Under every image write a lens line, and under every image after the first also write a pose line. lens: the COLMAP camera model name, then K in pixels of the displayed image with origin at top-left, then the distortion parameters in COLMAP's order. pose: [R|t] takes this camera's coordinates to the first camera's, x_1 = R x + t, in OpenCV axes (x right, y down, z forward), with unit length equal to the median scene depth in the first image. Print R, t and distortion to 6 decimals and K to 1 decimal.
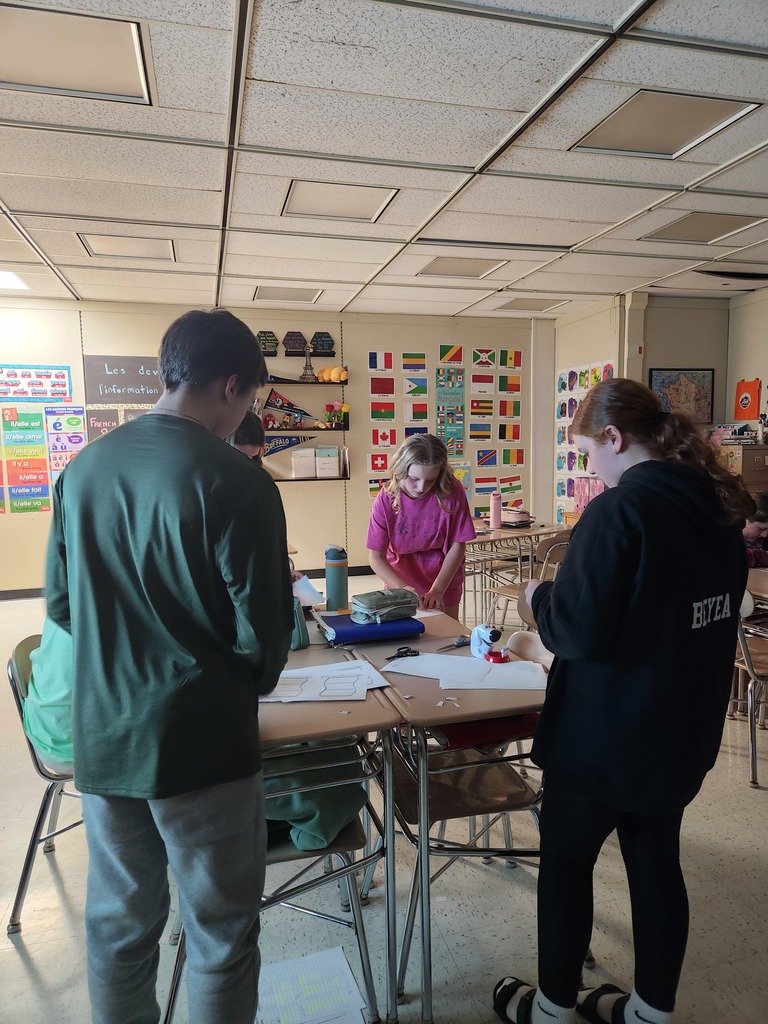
lens RADIAL K [[679.7, 0, 384.3], [0, 679.7, 515.9], [0, 0, 1]] dist [0.026437, -0.015983]
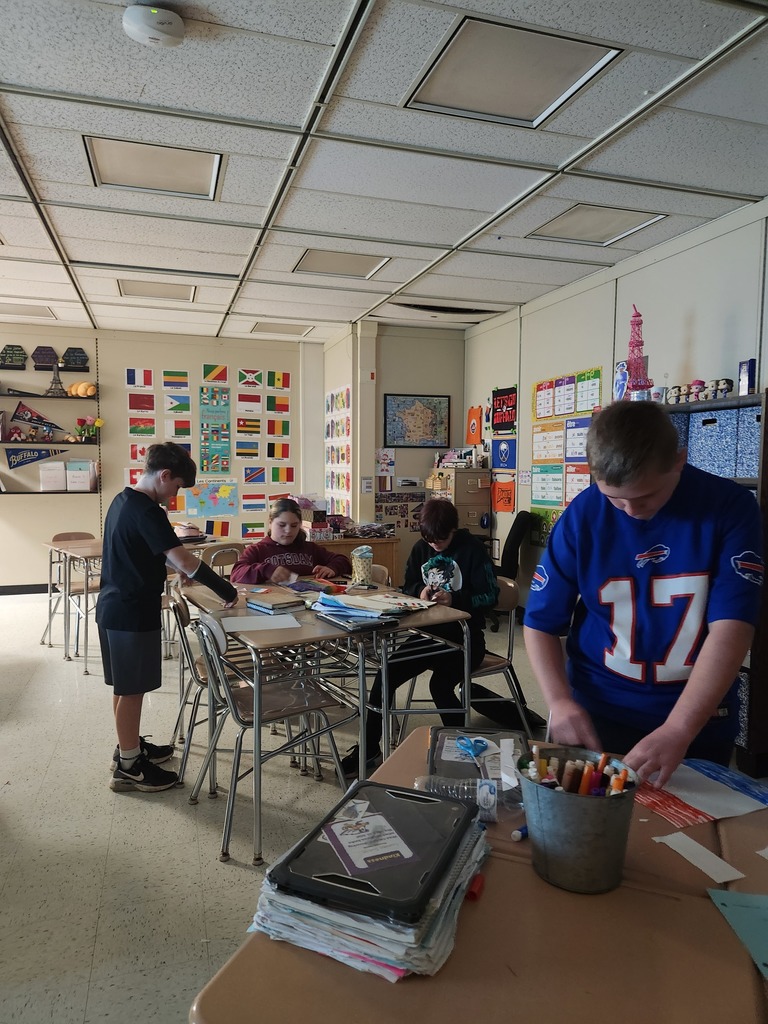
lens RADIAL K [[679.7, 0, 385.2], [0, 679.7, 510.2], [0, 0, 1]] dist [0.026437, -0.015983]
pose [[0.998313, 0.018928, 0.054888, 0.304637], [-0.017058, 0.999265, -0.034329, -0.000634], [-0.055497, 0.033335, 0.997902, -0.032385]]
